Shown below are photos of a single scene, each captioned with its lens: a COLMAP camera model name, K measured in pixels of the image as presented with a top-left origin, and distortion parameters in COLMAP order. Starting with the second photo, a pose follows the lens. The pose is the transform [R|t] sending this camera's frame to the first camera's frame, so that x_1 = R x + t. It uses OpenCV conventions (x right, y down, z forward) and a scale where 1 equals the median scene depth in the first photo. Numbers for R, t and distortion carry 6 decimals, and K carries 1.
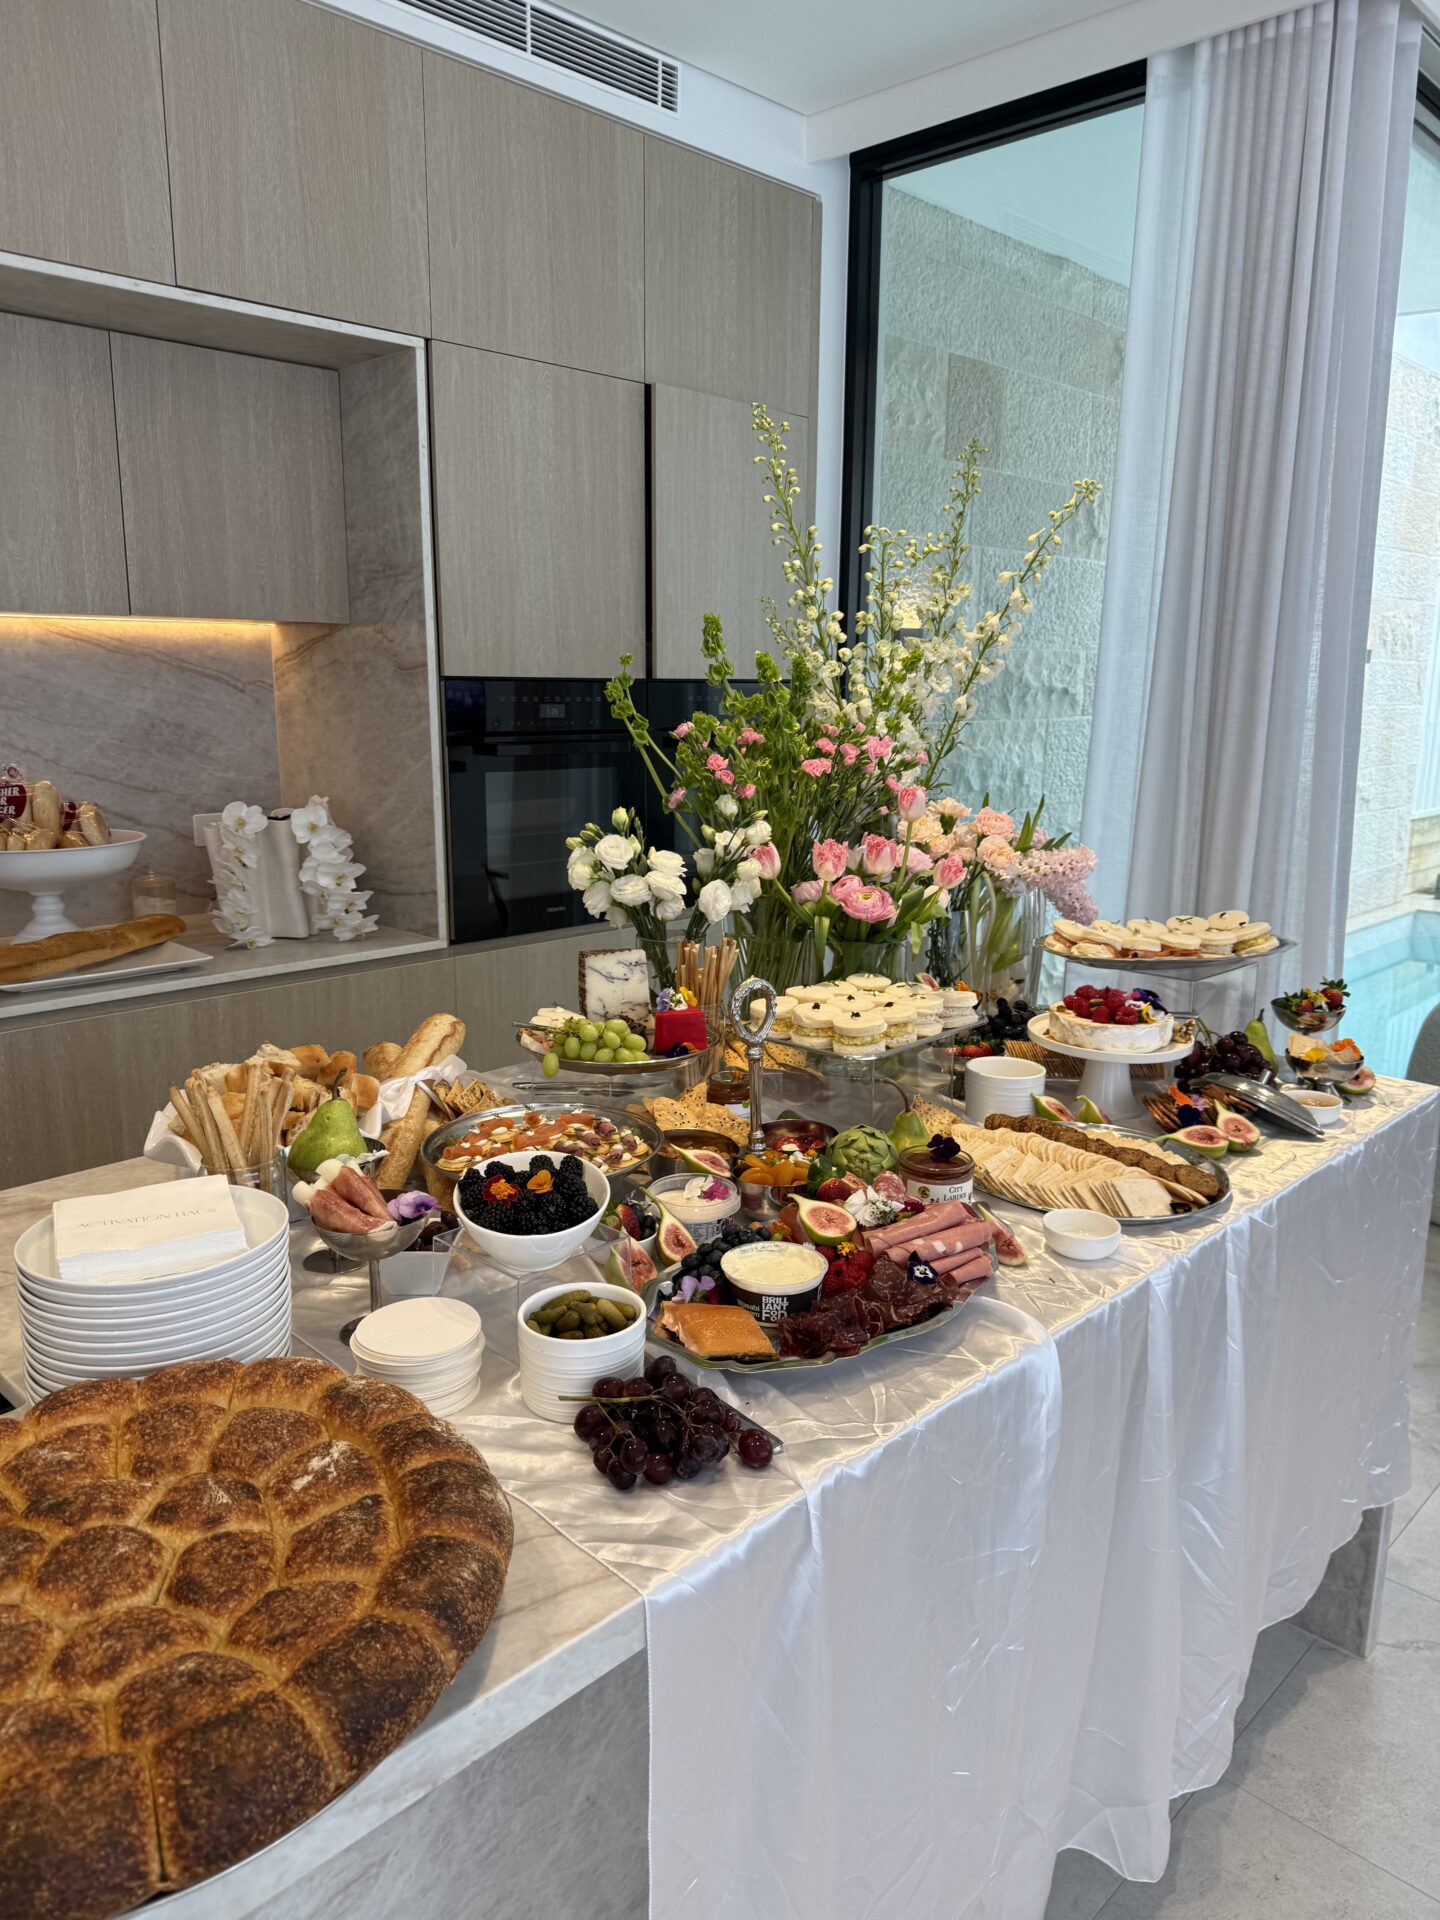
lens RADIAL K [[1343.3, 0, 693.5], [0, 1343.3, 963.1], [0, 0, 1]] dist [0.096635, -0.126208]
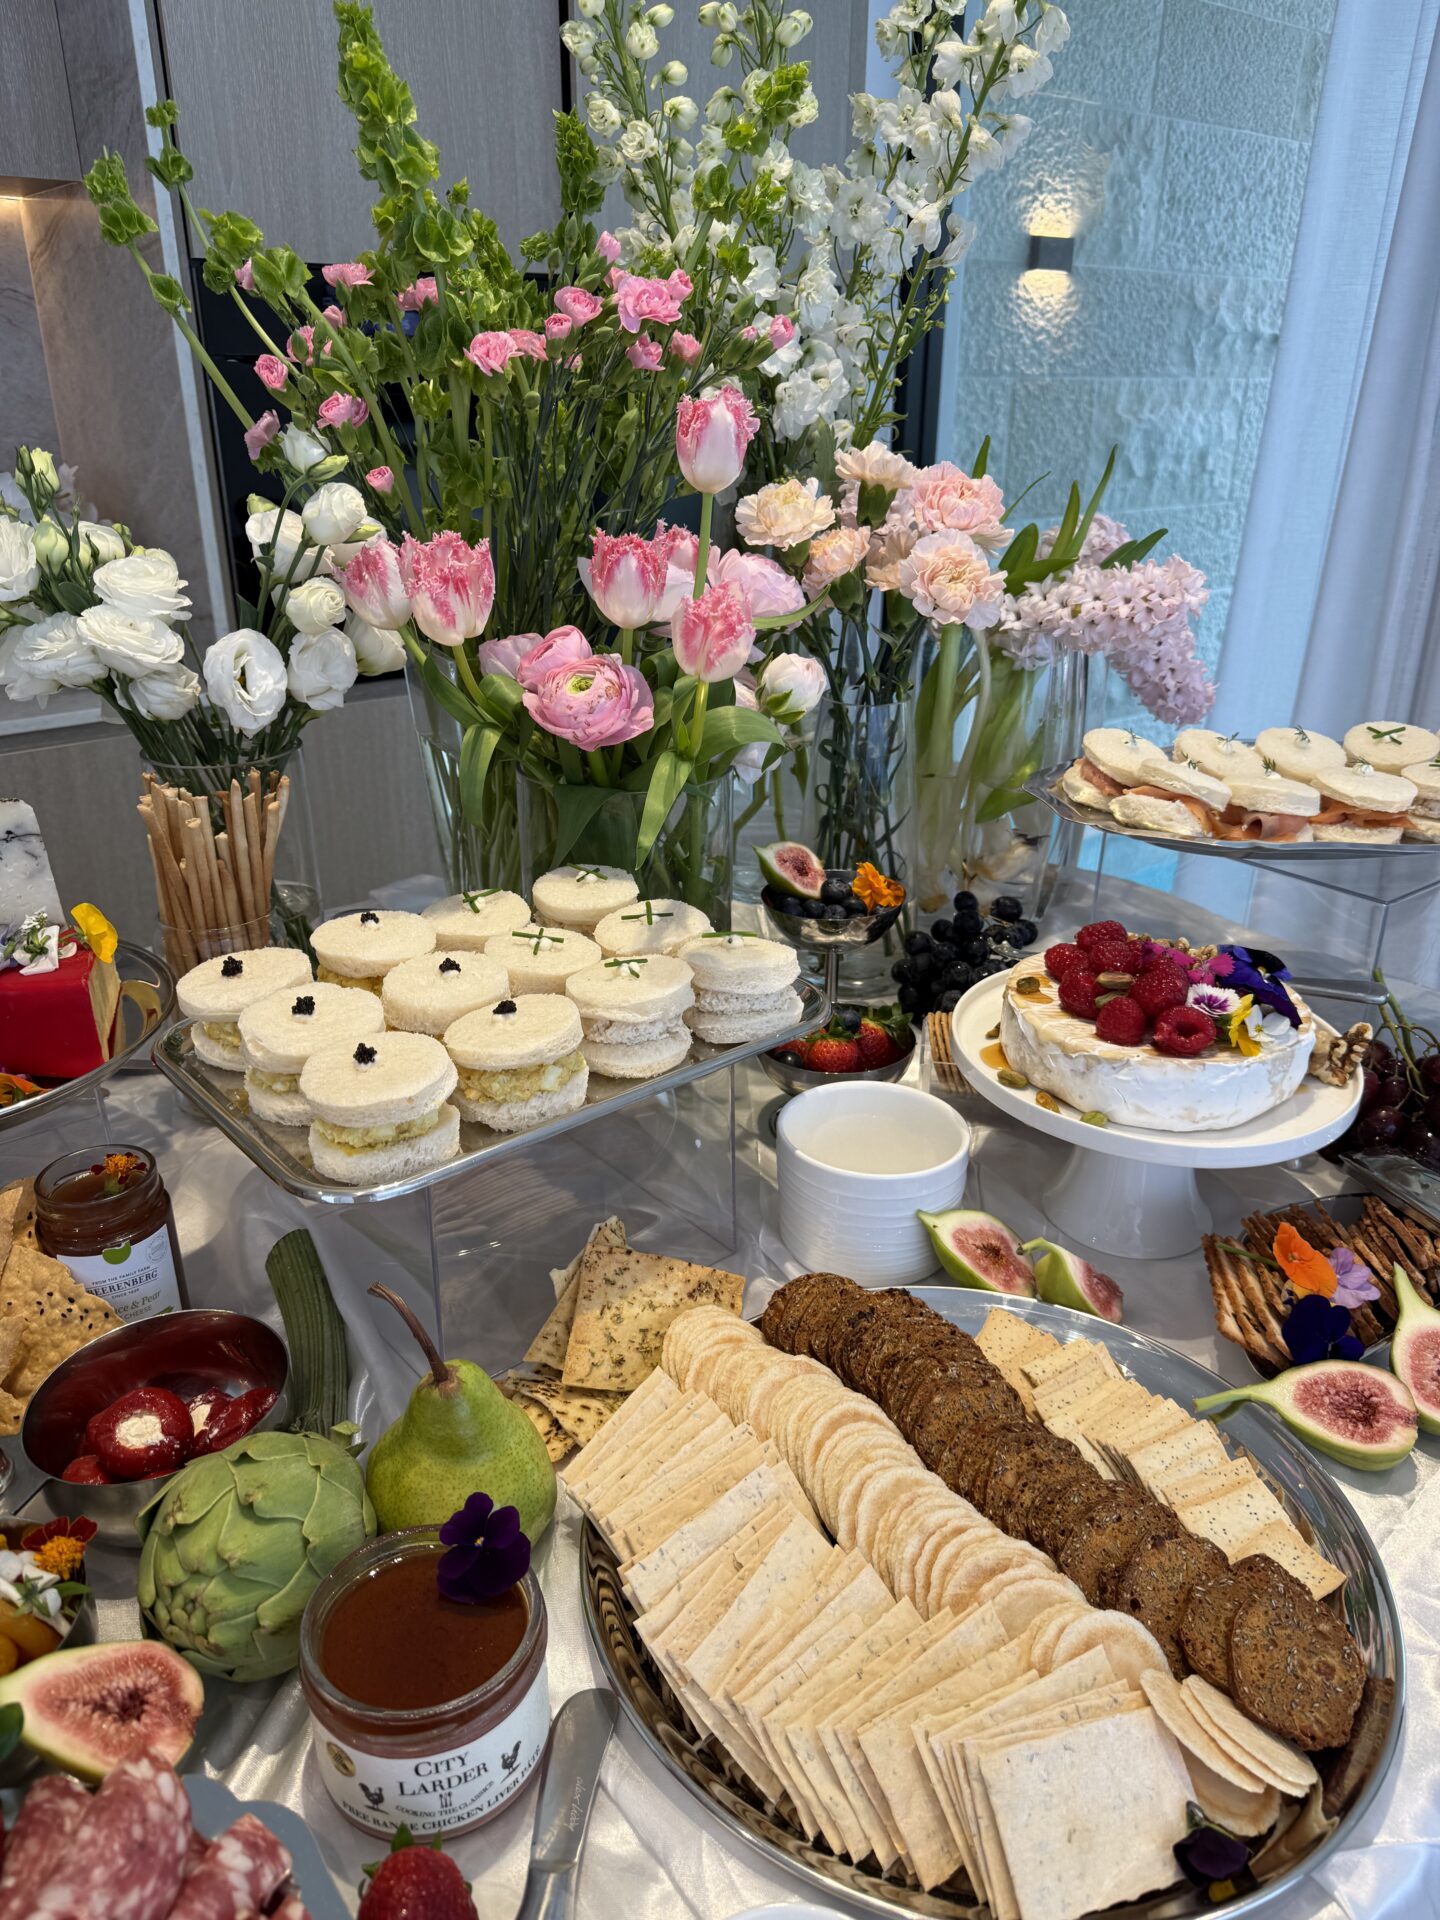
lens RADIAL K [[1380.3, 0, 720.0], [0, 1380.3, 960.0], [0, 0, 1]] dist [-0.005185, -0.002442]
pose [[0.994109, 0.043685, -0.099190, 0.223427], [-0.022695, 0.978788, 0.203614, -0.054626], [0.105981, -0.200163, 0.974014, 0.603596]]
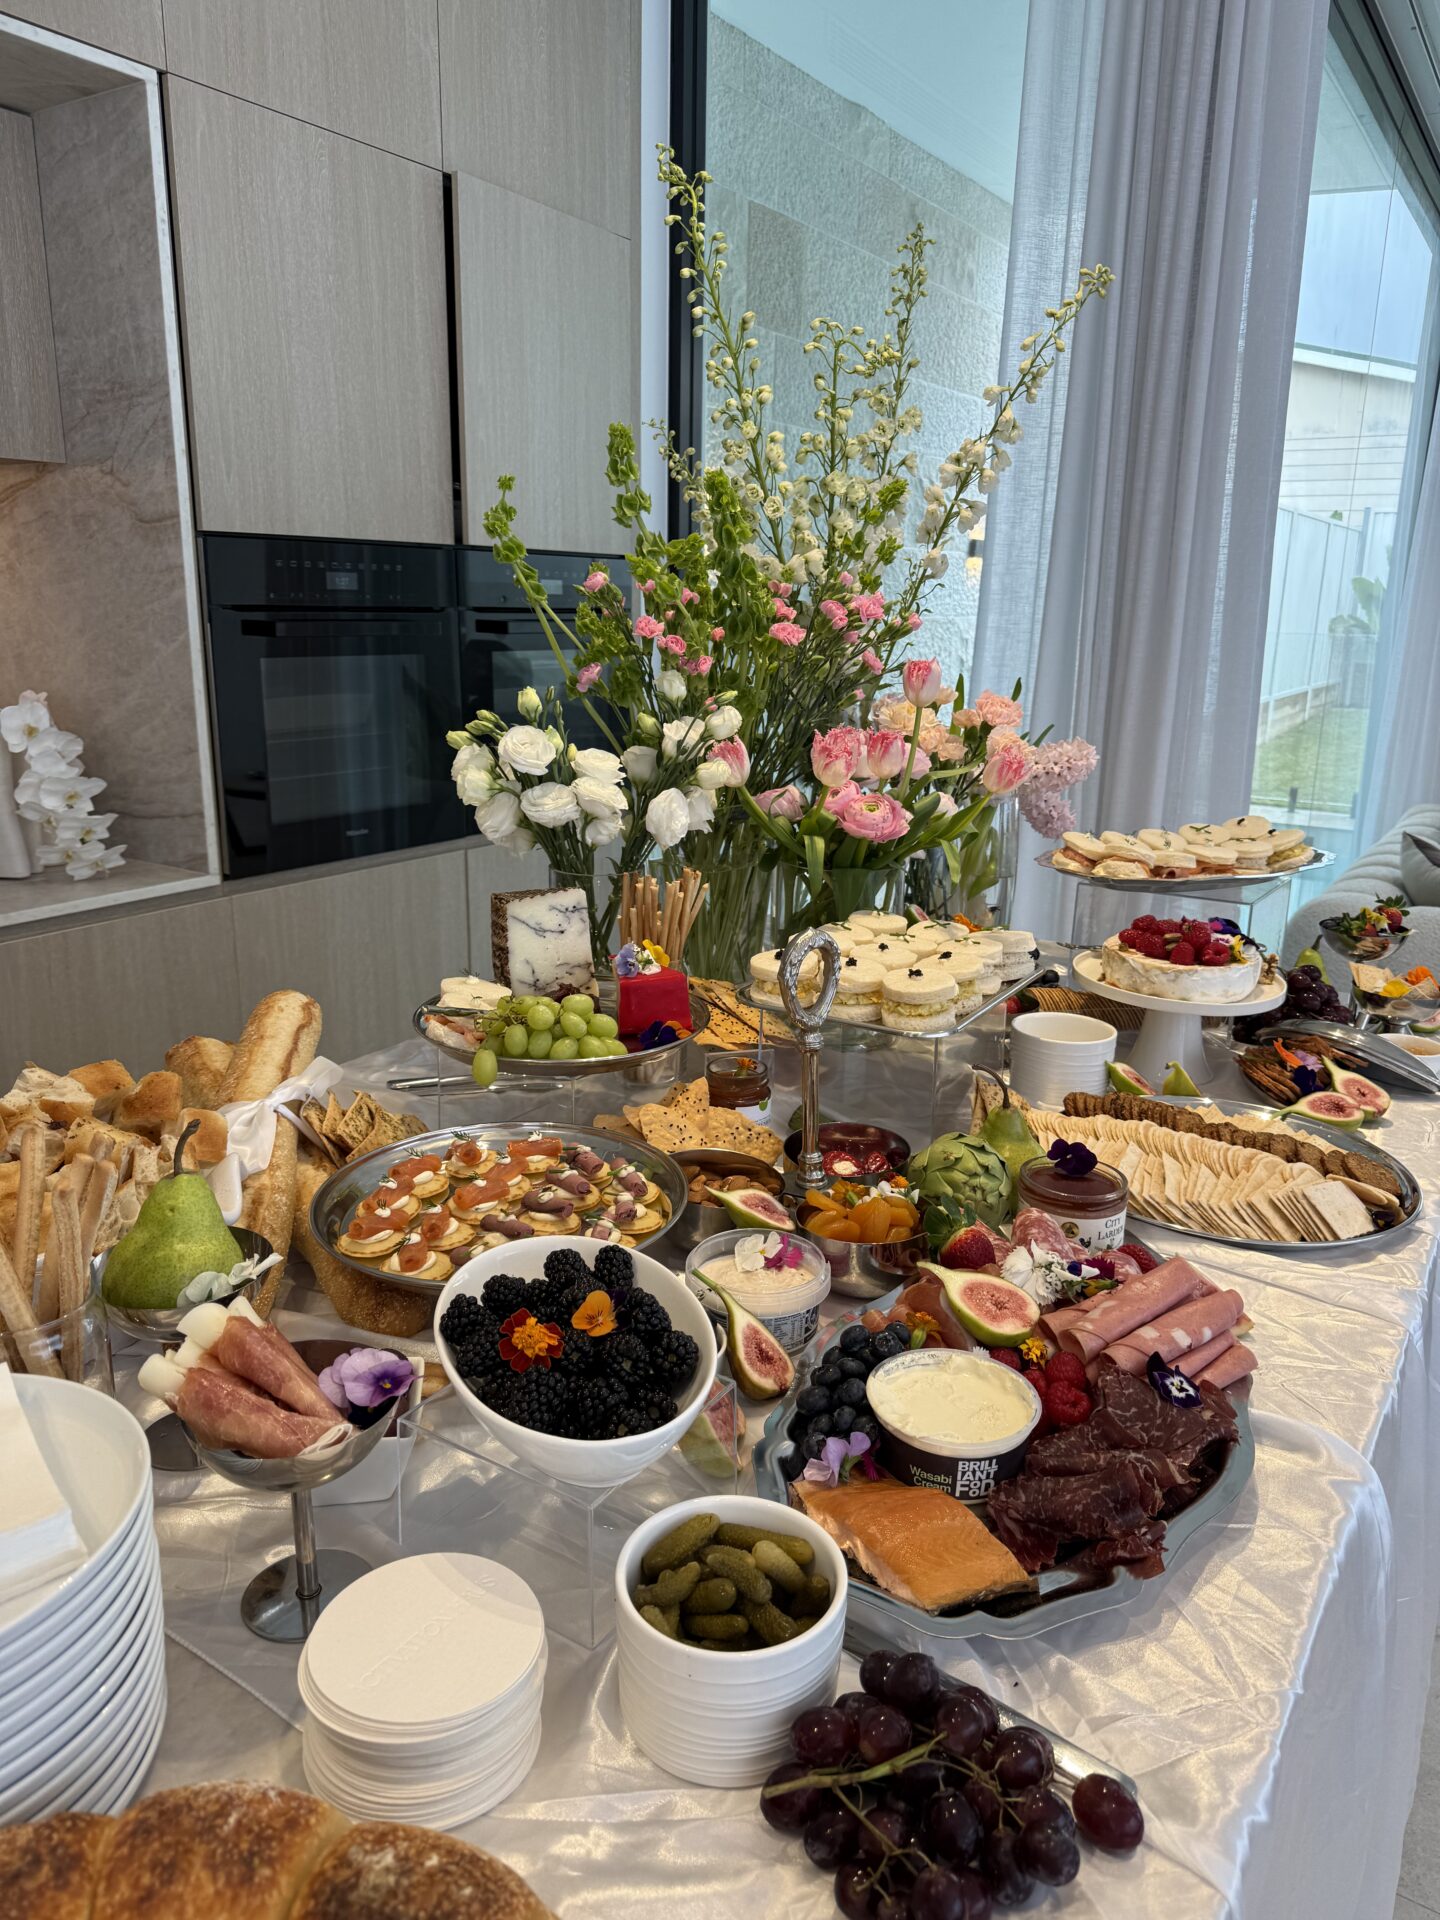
lens RADIAL K [[1360.8, 0, 720.0], [0, 1360.8, 960.0], [0, 0, 1]] dist [0.043948, -0.045684]
pose [[0.977971, -0.043005, 0.204265, -0.115964], [0.030850, 0.997579, 0.062321, -0.015126], [-0.206450, -0.054647, 0.976930, 0.286754]]
